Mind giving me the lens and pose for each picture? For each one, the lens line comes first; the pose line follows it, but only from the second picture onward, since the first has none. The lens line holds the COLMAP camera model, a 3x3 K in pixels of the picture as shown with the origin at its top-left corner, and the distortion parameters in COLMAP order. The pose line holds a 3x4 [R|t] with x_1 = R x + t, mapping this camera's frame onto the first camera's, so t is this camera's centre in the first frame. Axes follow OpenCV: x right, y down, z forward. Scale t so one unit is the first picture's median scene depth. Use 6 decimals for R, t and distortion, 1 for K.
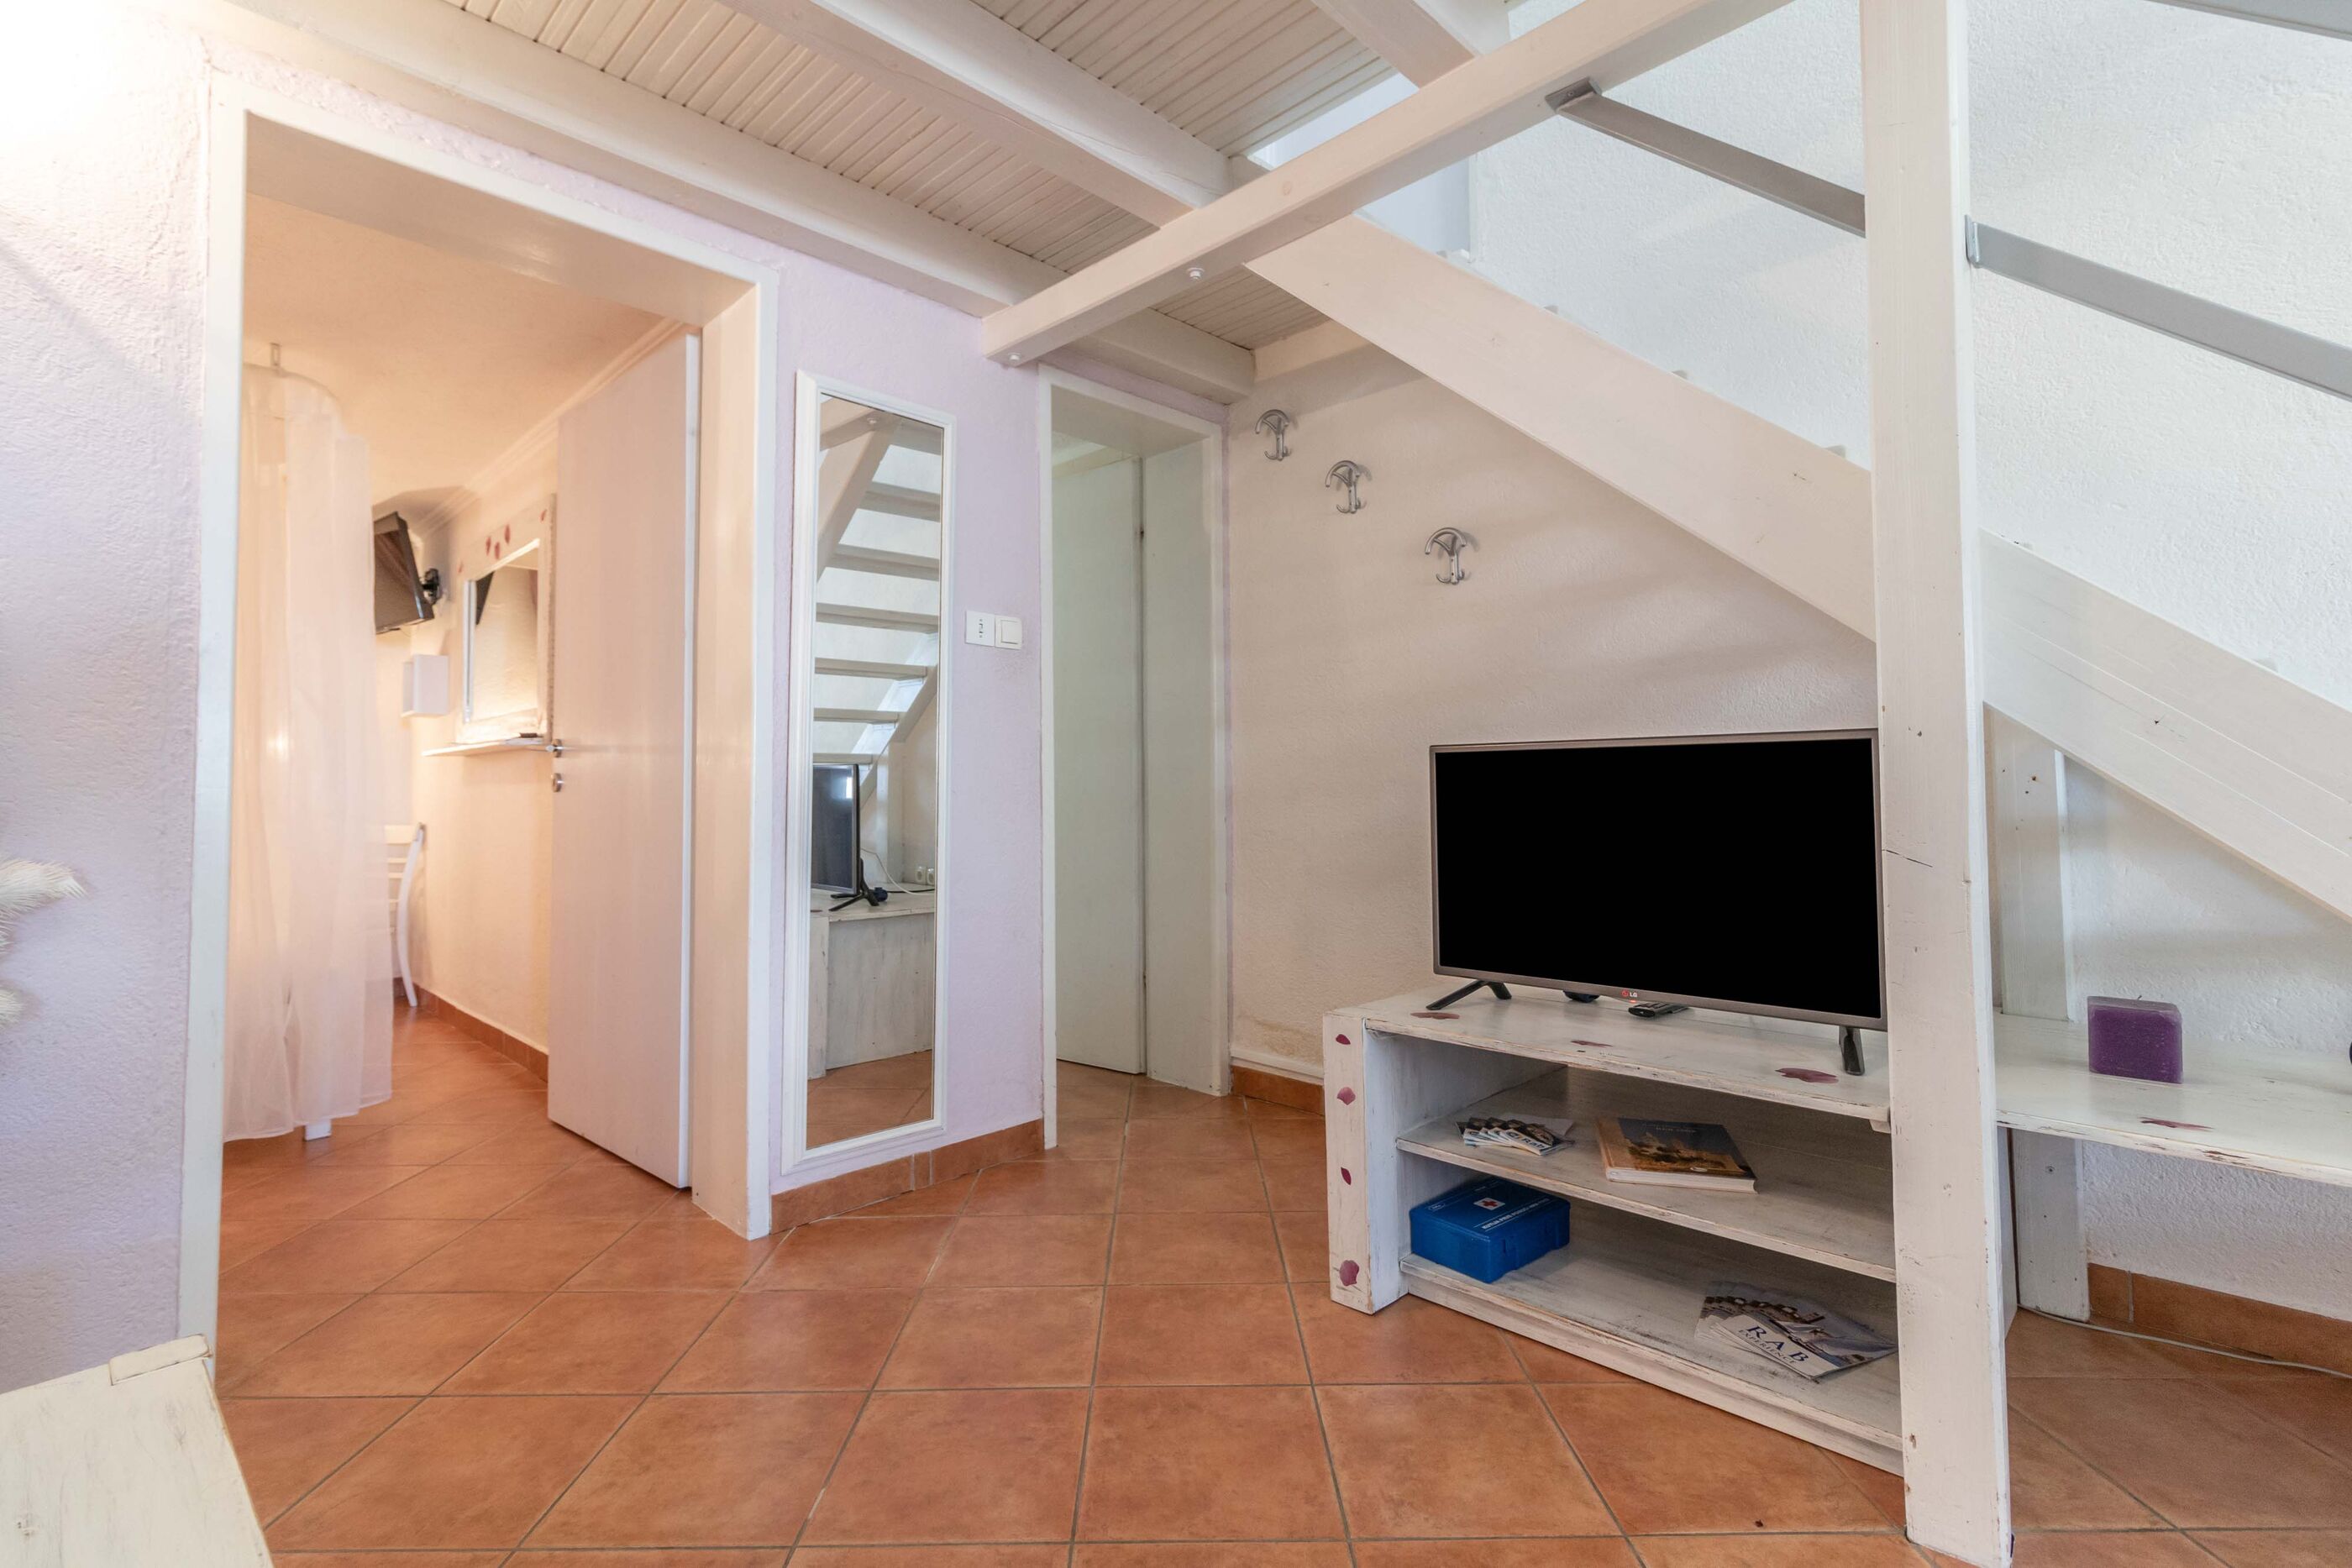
lens RADIAL K [[1078.8, 0, 1176.9], [0, 1078.8, 755.0], [0, 0, 1]] dist [0.002612, -0.000239]
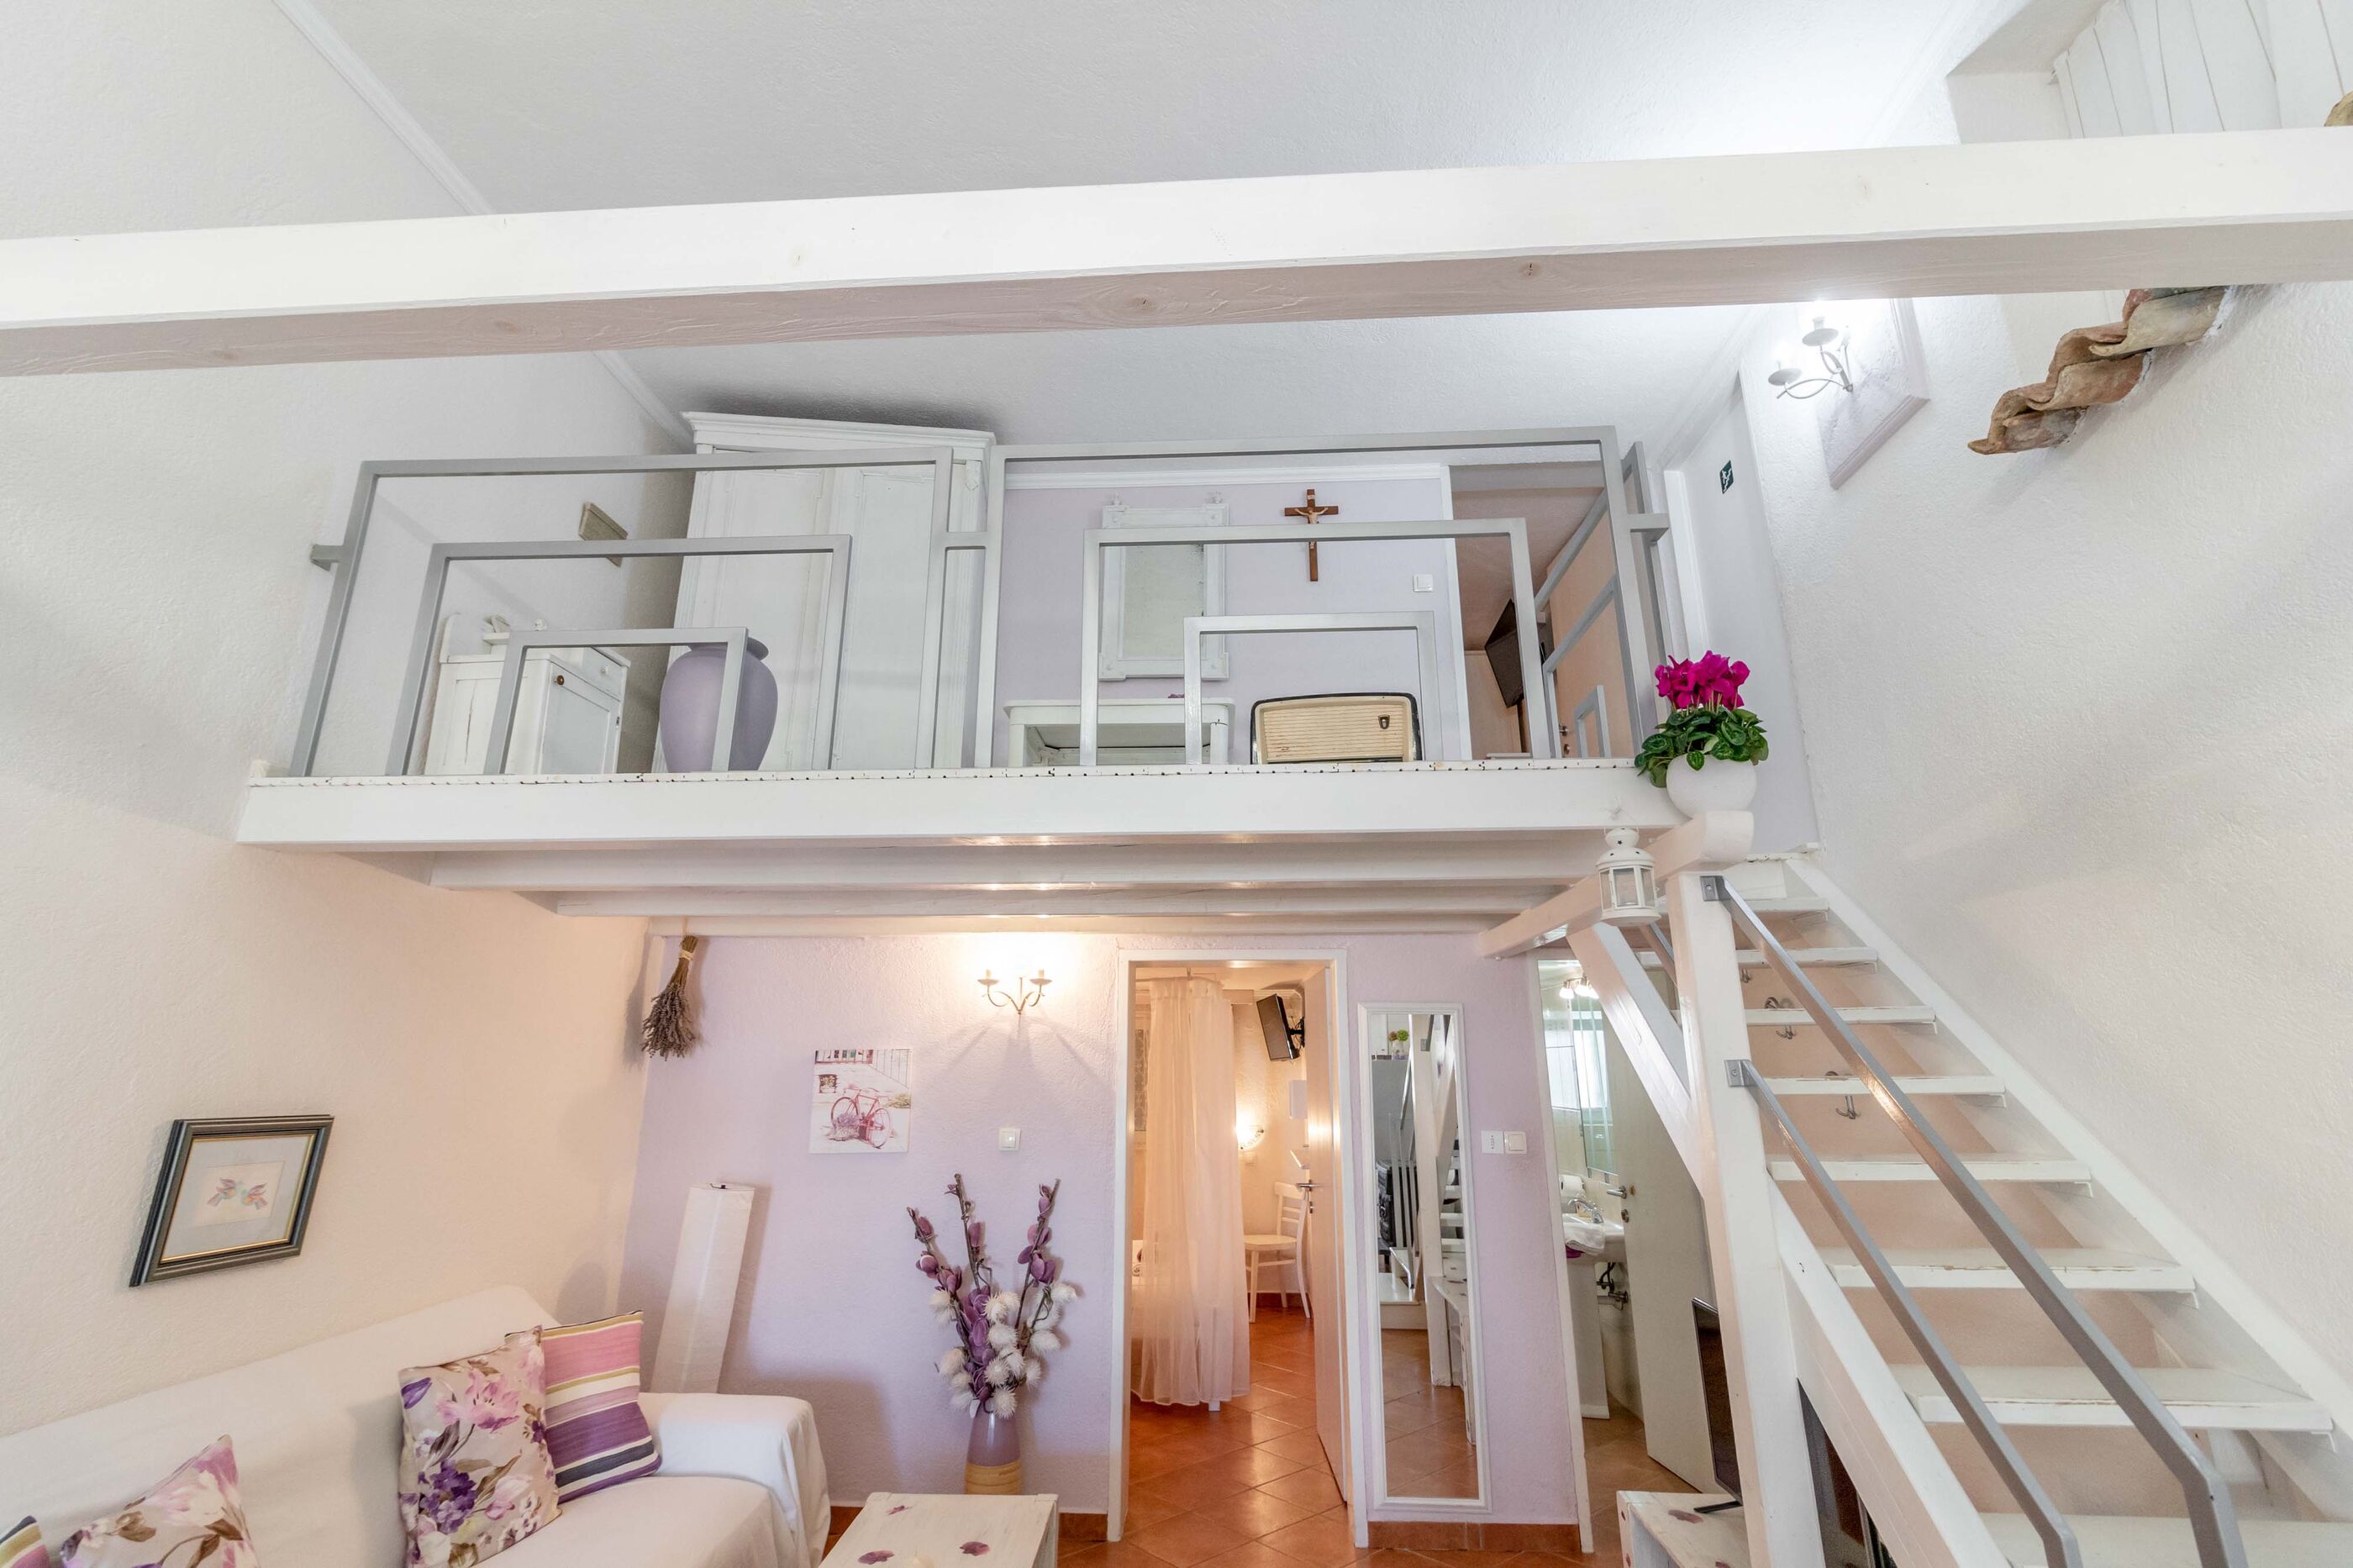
lens RADIAL K [[1079.3, 0, 1177.4], [0, 1079.3, 755.0], [0, 0, 1]] dist [0.002612, -0.000239]
pose [[0.664692, -0.199473, -0.719996, 0.713738], [0.022852, 0.968677, -0.247272, -0.274312], [0.746768, 0.147907, 0.648430, -0.394262]]
